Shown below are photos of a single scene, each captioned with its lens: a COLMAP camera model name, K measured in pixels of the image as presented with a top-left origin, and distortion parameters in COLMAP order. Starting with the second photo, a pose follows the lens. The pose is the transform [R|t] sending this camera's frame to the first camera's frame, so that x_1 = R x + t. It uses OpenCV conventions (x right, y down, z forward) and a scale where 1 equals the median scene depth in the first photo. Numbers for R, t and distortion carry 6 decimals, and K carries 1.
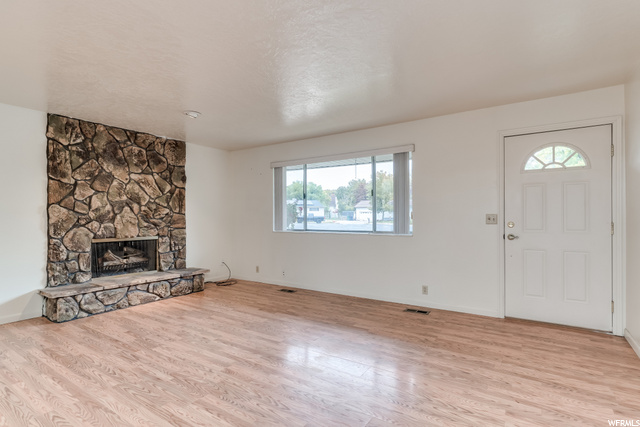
lens RADIAL K [[324.8, 0, 317.4], [0, 324.8, 218.4], [0, 0, 1]] dist [-0.009047, 0.004494]
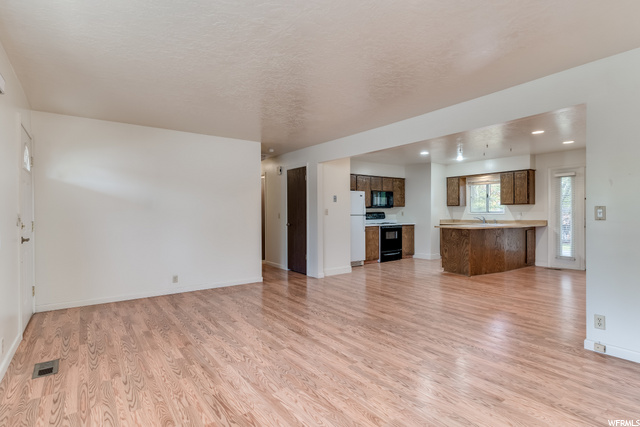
lens RADIAL K [[324.8, 0, 317.9], [0, 324.8, 215.0], [0, 0, 1]] dist [-0.009047, 0.004494]
pose [[-0.941755, 0.009803, 0.336156, -0.366748], [0.012723, 0.999898, 0.006485, -0.003967], [-0.336058, 0.010384, -0.941784, 1.310394]]
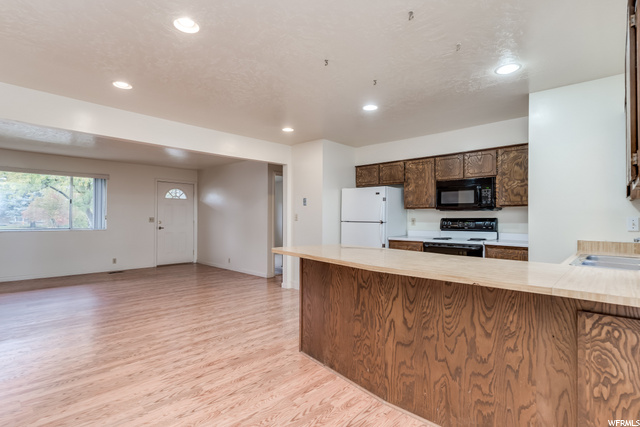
lens RADIAL K [[324.8, 0, 316.3], [0, 324.8, 216.6], [0, 0, 1]] dist [-0.009047, 0.004494]
pose [[0.164369, 0.011359, 0.986334, -1.165081], [-0.000894, 0.999935, -0.011367, 0.004222], [-0.986398, 0.000987, 0.164369, -0.331873]]
